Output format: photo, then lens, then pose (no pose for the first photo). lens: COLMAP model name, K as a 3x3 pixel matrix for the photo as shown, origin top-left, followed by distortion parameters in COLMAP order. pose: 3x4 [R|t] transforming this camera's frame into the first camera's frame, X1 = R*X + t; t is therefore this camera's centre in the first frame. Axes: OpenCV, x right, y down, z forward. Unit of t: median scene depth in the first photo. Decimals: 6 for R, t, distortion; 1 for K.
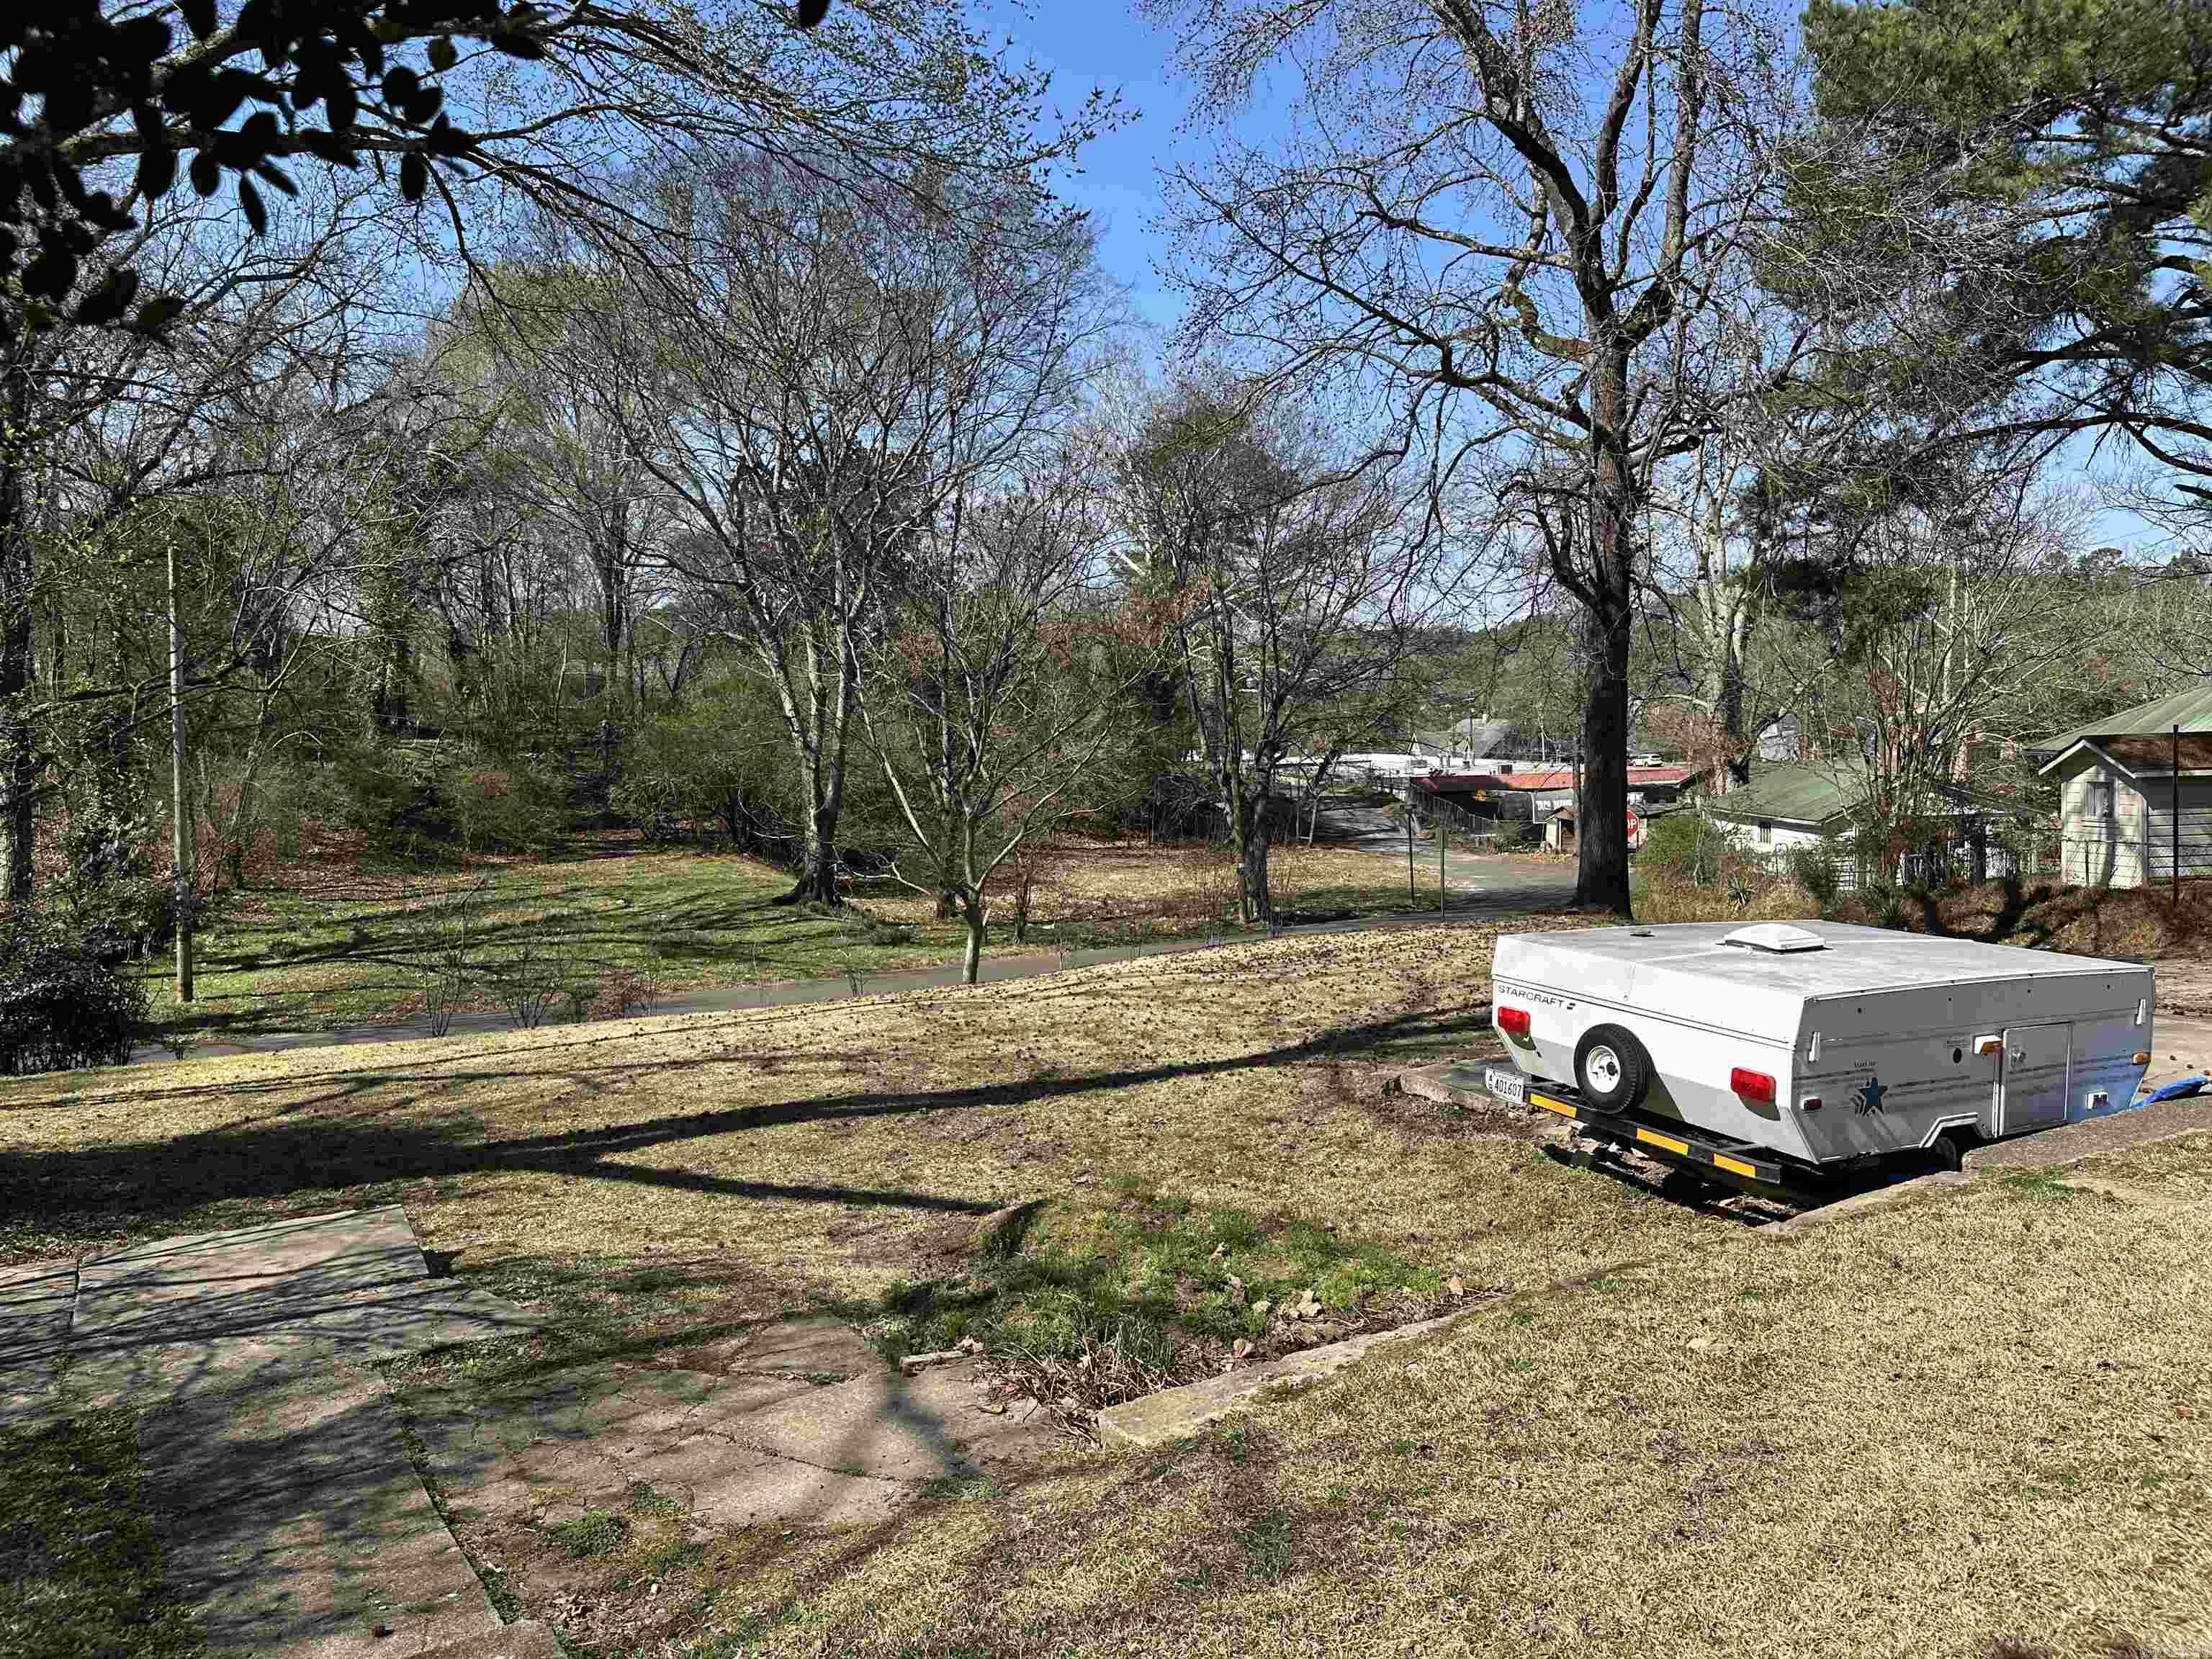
lens RADIAL K [[1582.8, 0, 1115.4], [0, 1582.8, 816.2], [0, 0, 1]] dist [0.025190, -0.026700]
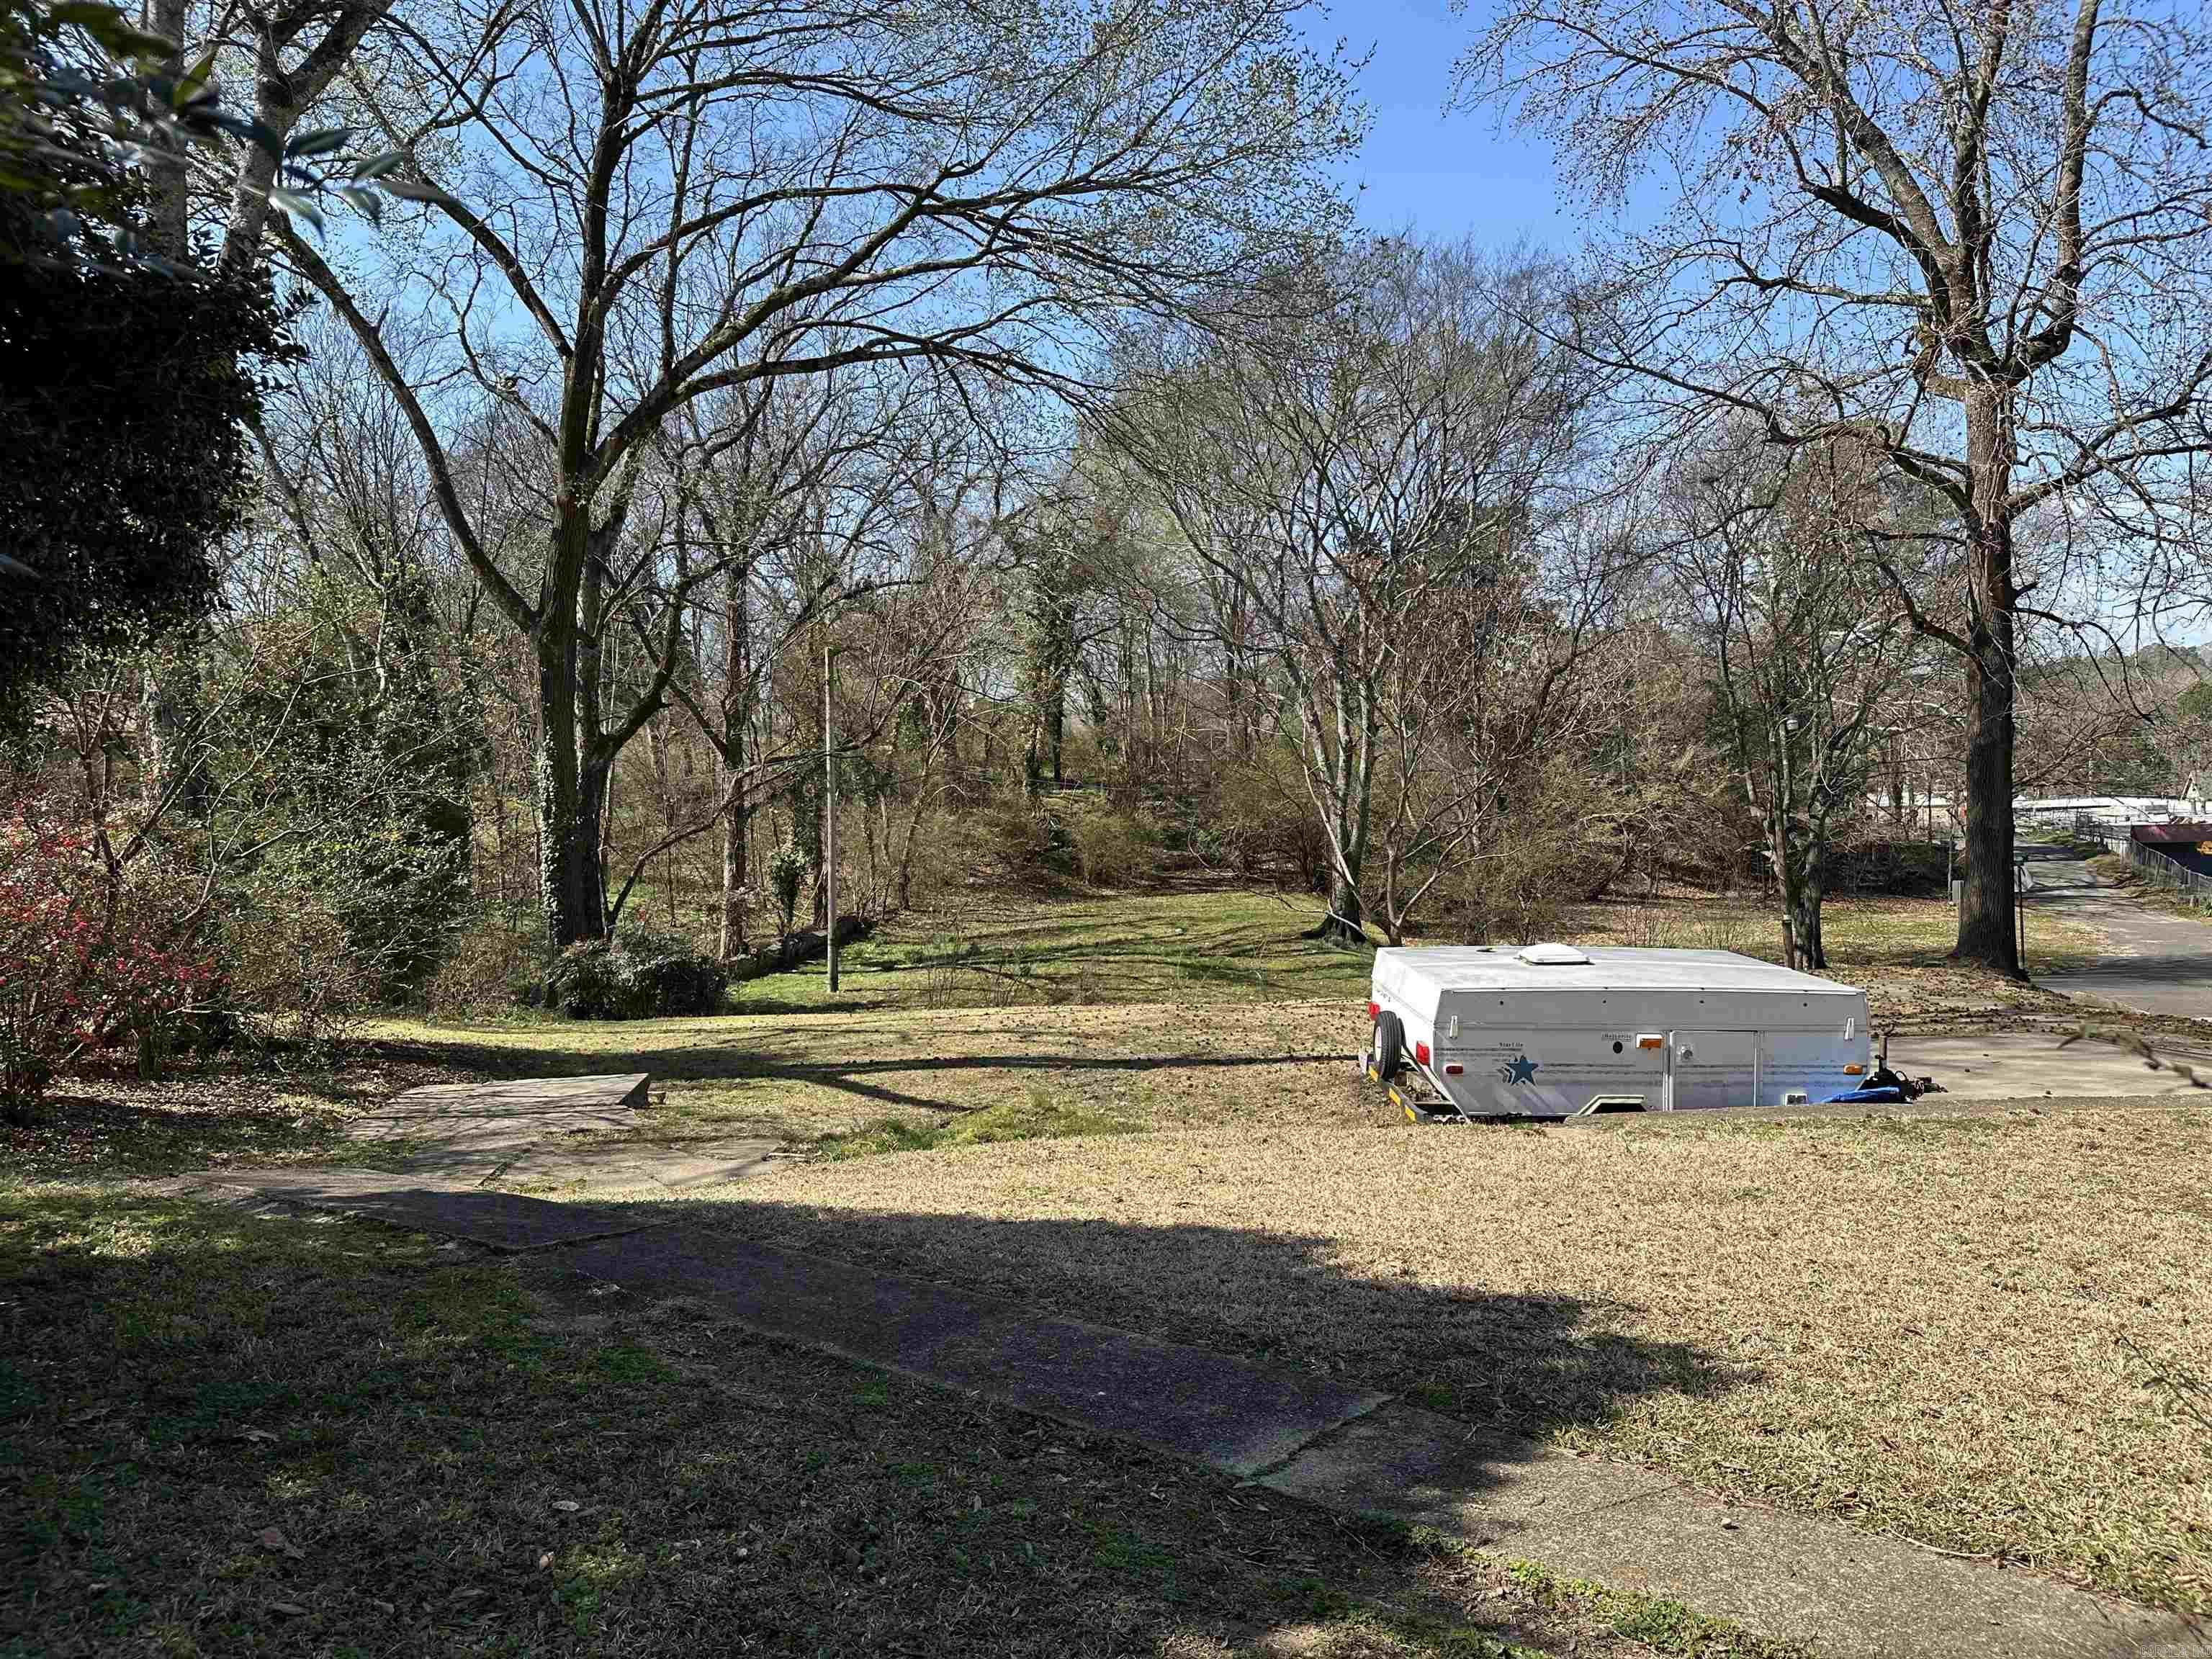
lens RADIAL K [[1582.8, 0, 1095.1], [0, 1582.8, 836.9], [0, 0, 1]] dist [0.025190, -0.026700]
pose [[0.901824, 0.009470, -0.432000, 0.131288], [-0.016111, 0.999802, -0.011714, 0.000949], [0.431804, 0.017524, 0.901797, -0.060197]]
